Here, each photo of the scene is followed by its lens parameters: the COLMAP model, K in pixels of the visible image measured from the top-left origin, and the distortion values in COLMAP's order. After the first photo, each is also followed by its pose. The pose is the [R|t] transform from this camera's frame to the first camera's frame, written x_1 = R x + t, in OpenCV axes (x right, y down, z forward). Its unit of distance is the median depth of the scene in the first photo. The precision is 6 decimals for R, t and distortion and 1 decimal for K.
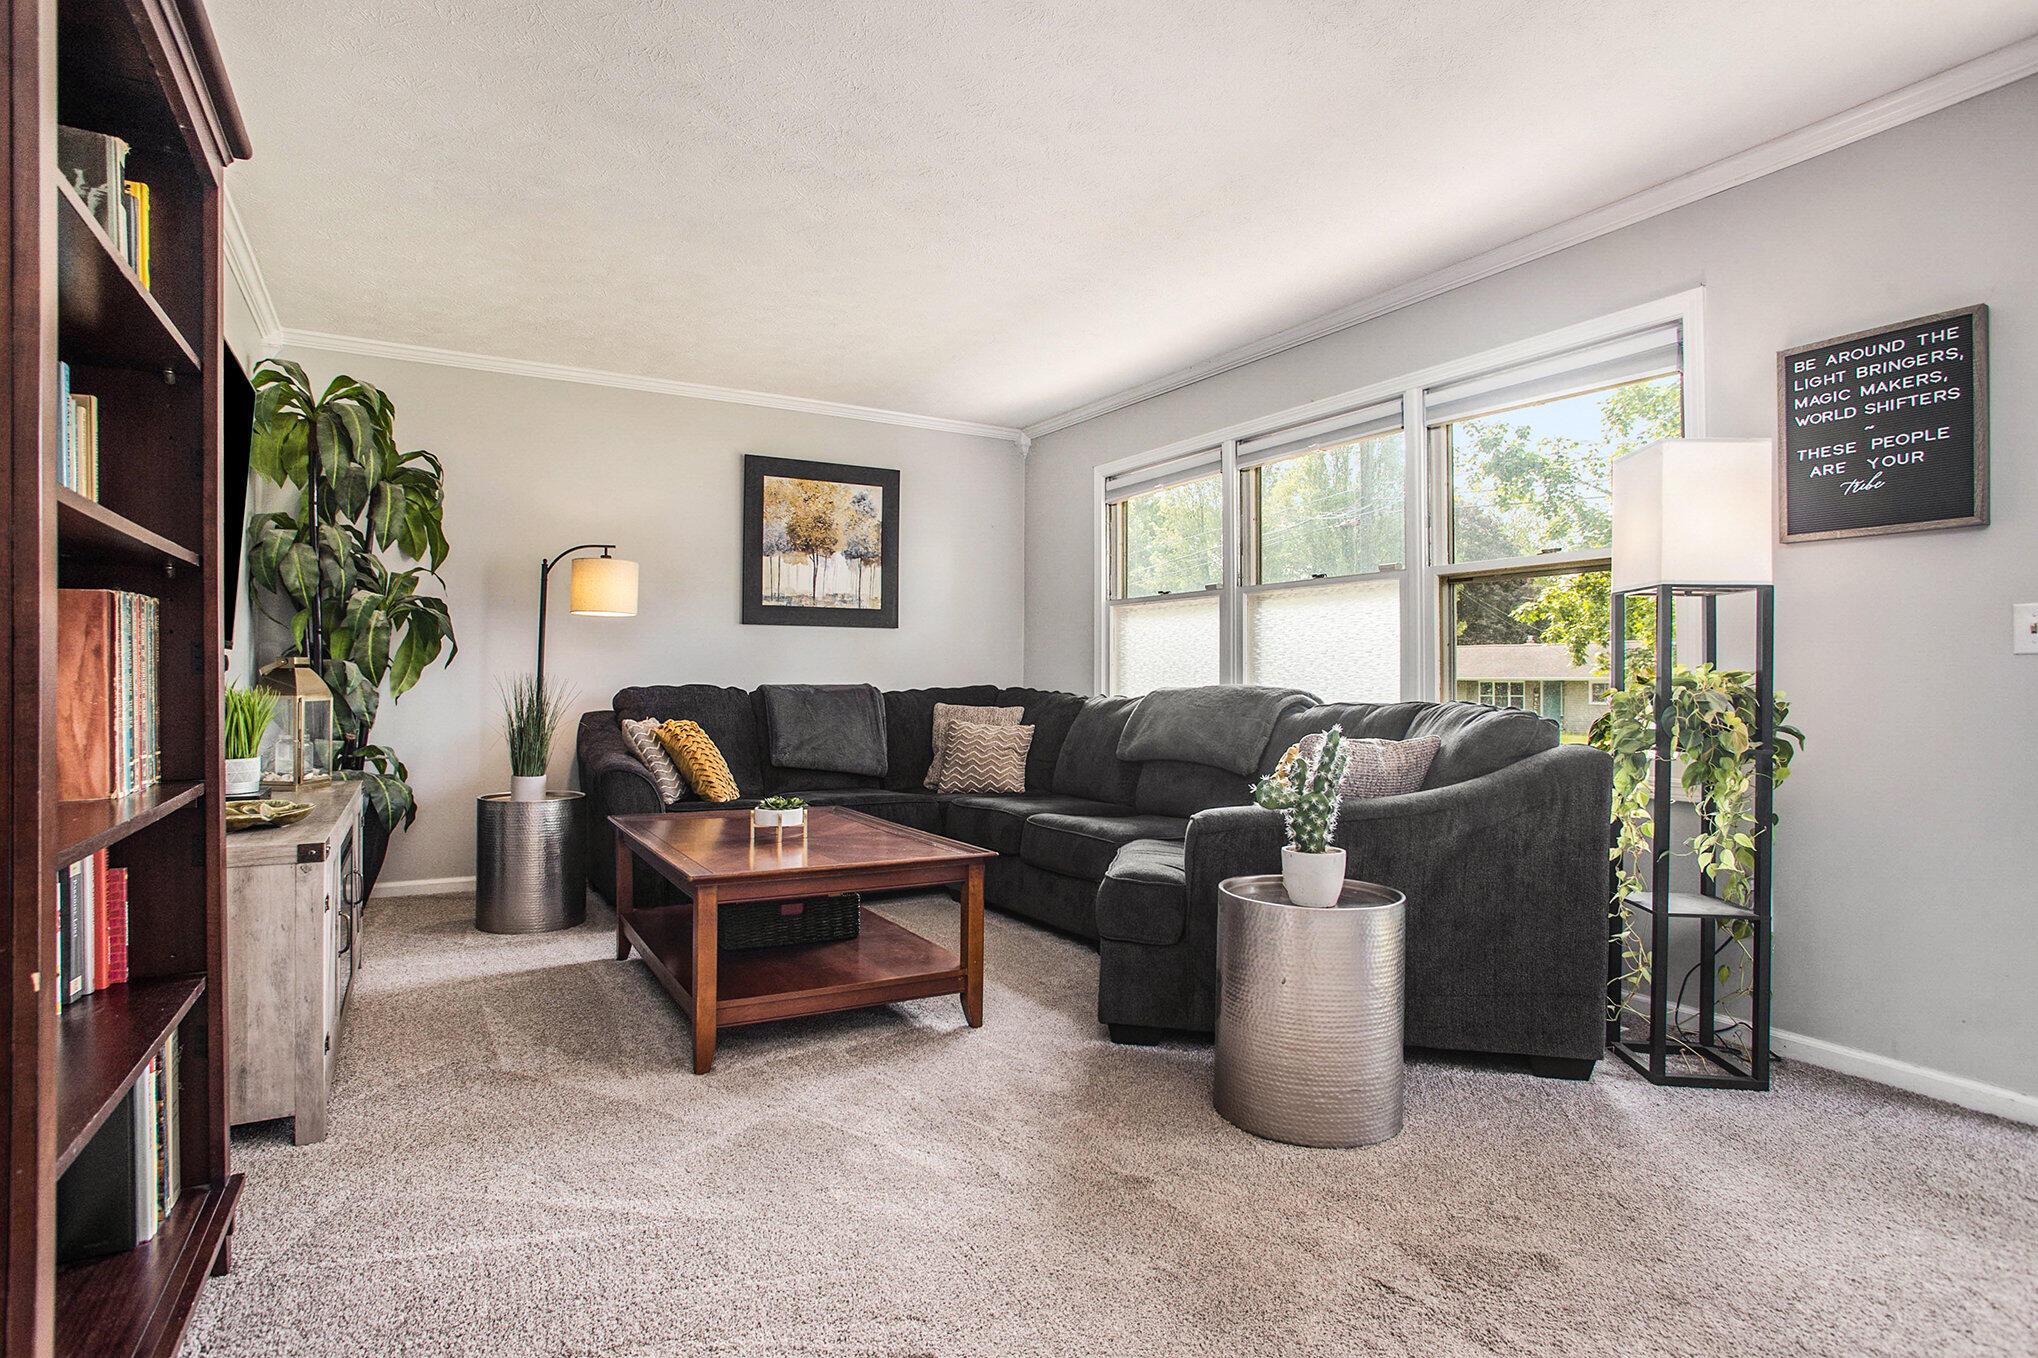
lens RADIAL K [[1024.6, 0, 1006.1], [0, 1024.6, 675.0], [0, 0, 1]] dist [-0.096883, 0.057137]
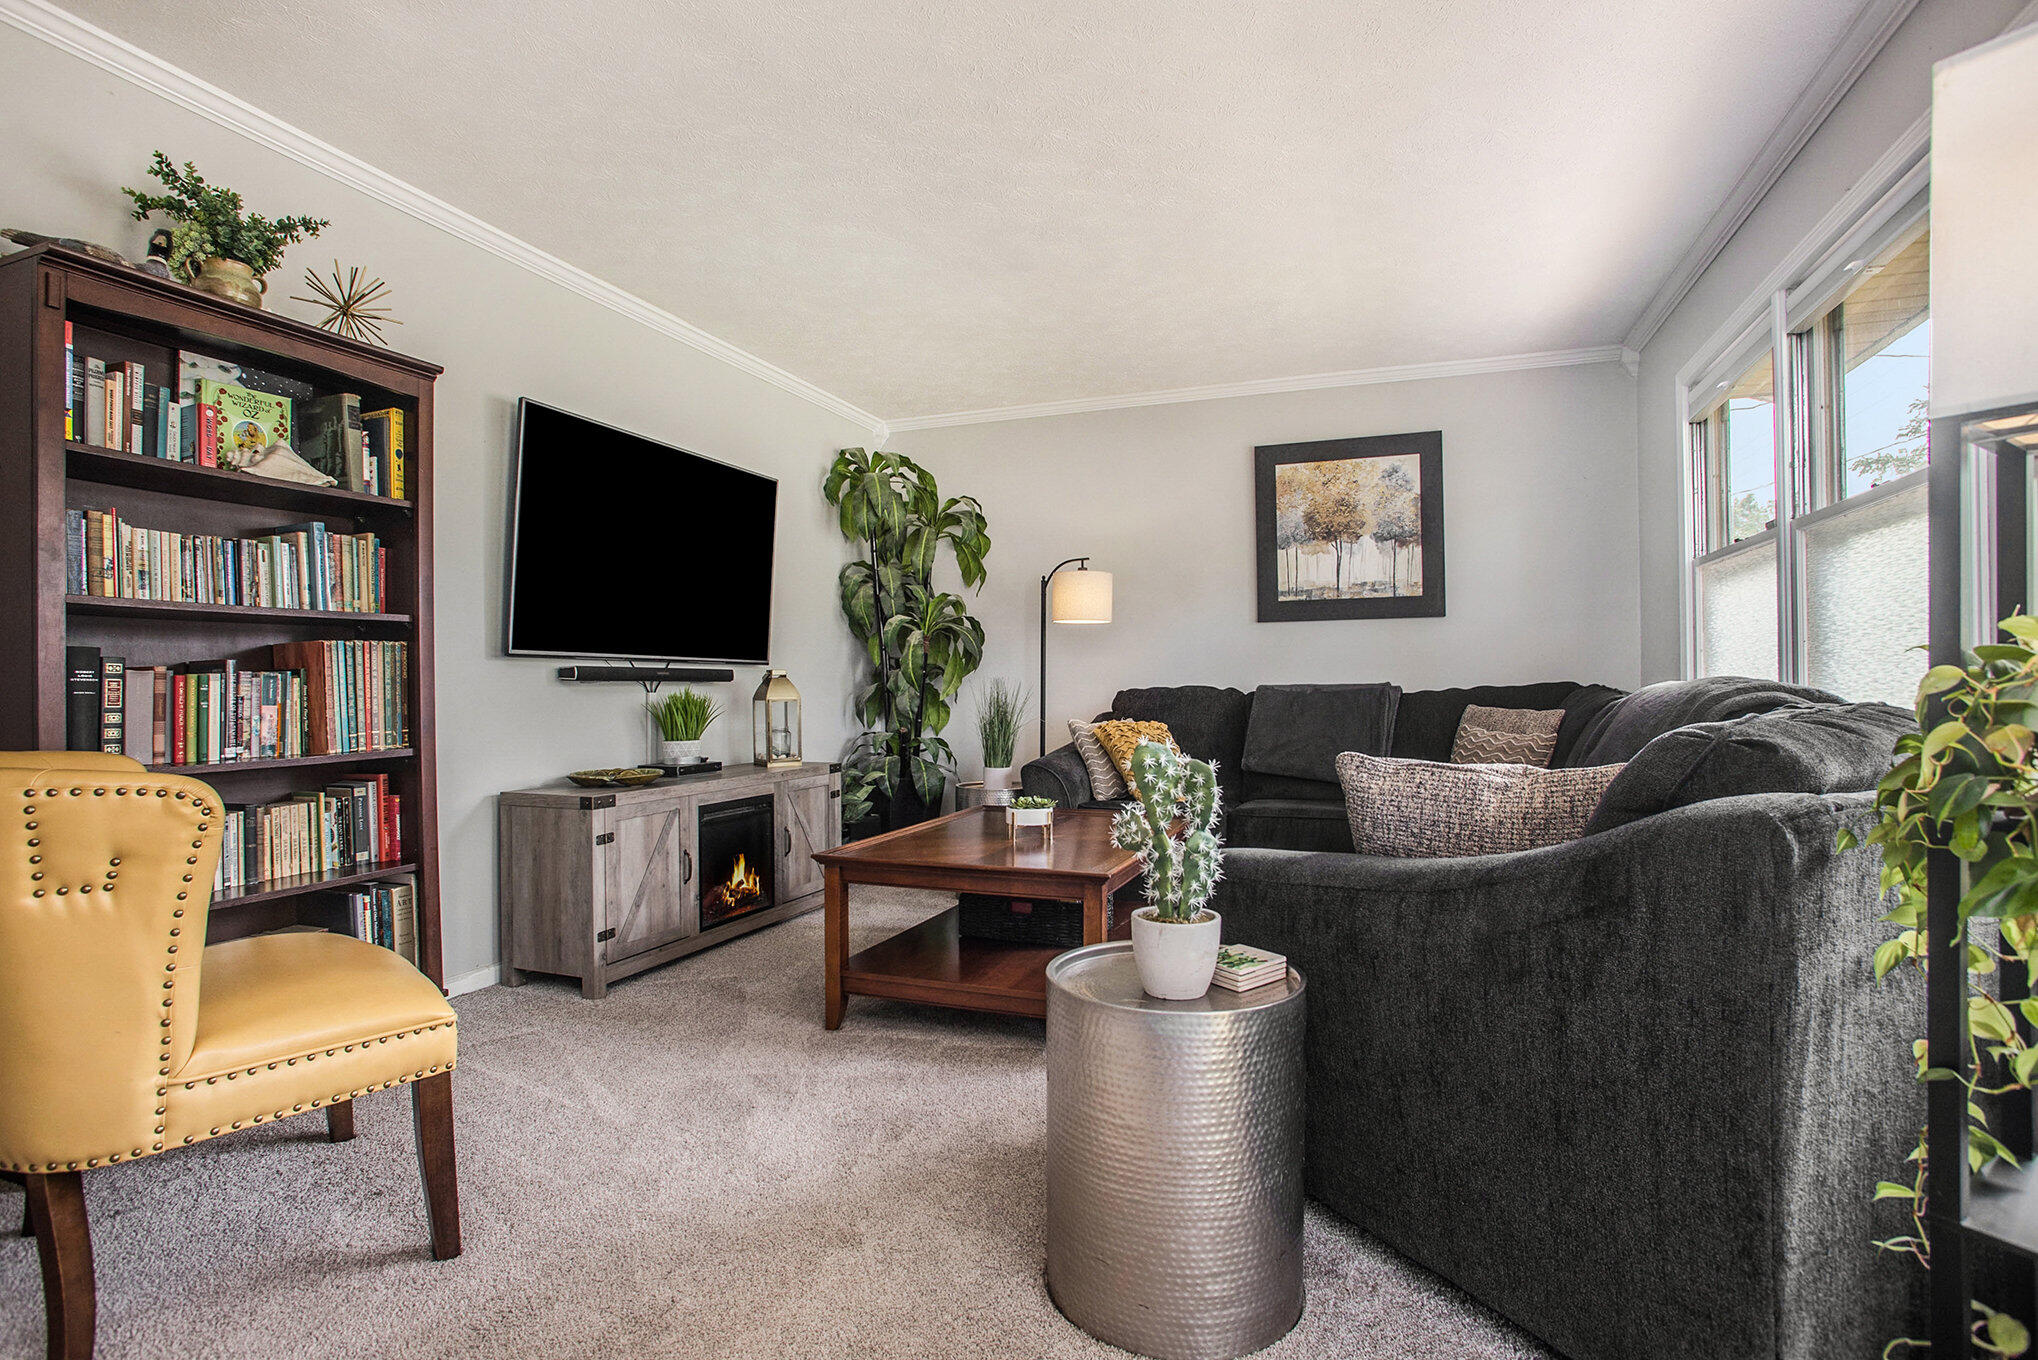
lens RADIAL K [[1024.6, 0, 1006.1], [0, 1024.6, 676.0], [0, 0, 1]] dist [-0.096883, 0.057137]
pose [[0.636080, -0.018319, -0.771405, 0.360467], [0.018245, 0.999796, -0.008699, 0.005349], [0.771407, -0.008541, 0.636285, 0.217194]]
